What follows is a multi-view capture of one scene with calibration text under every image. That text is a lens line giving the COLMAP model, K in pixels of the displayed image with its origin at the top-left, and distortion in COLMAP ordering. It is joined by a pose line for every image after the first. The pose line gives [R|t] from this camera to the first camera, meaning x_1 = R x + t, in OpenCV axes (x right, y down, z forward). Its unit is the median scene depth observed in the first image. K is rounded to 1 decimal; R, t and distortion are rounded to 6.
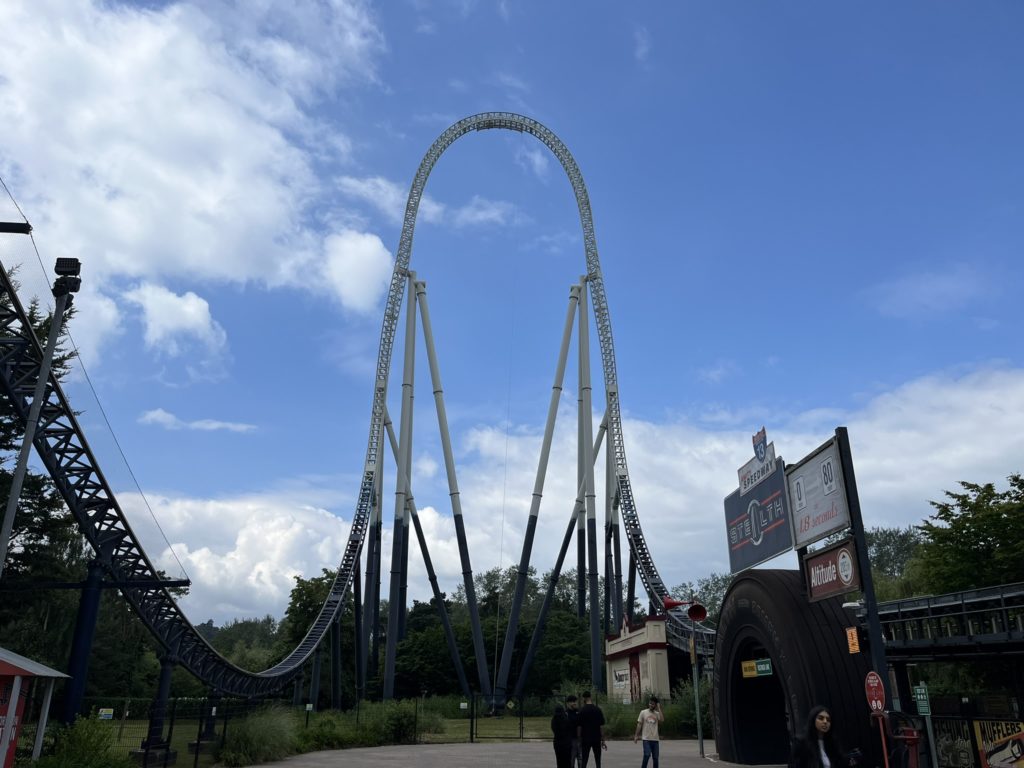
lens RADIAL K [[772.4, 0, 512.0], [0, 772.4, 384.0], [0, 0, 1]] dist [0.060883, -0.075830]
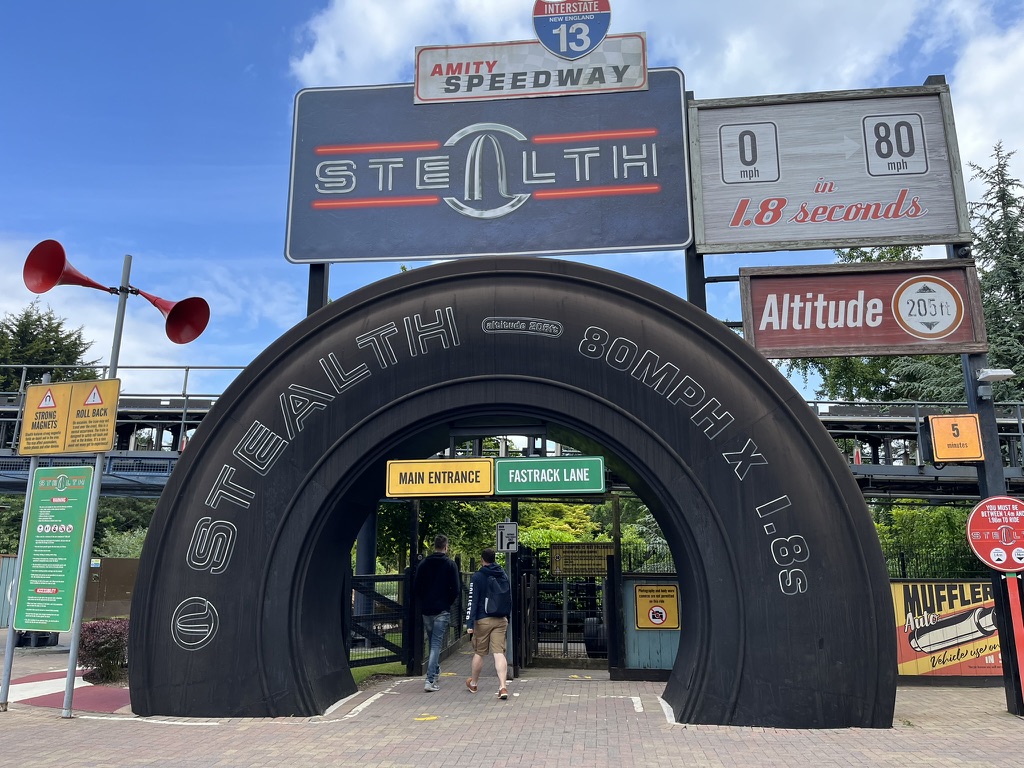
lens RADIAL K [[772.4, 0, 512.0], [0, 772.4, 384.0], [0, 0, 1]] dist [0.060883, -0.075830]
pose [[0.143680, 0.222885, 0.964198, -0.027877], [-0.366808, 0.916903, -0.157292, 0.122900], [-0.919134, -0.331076, 0.213497, 0.297791]]
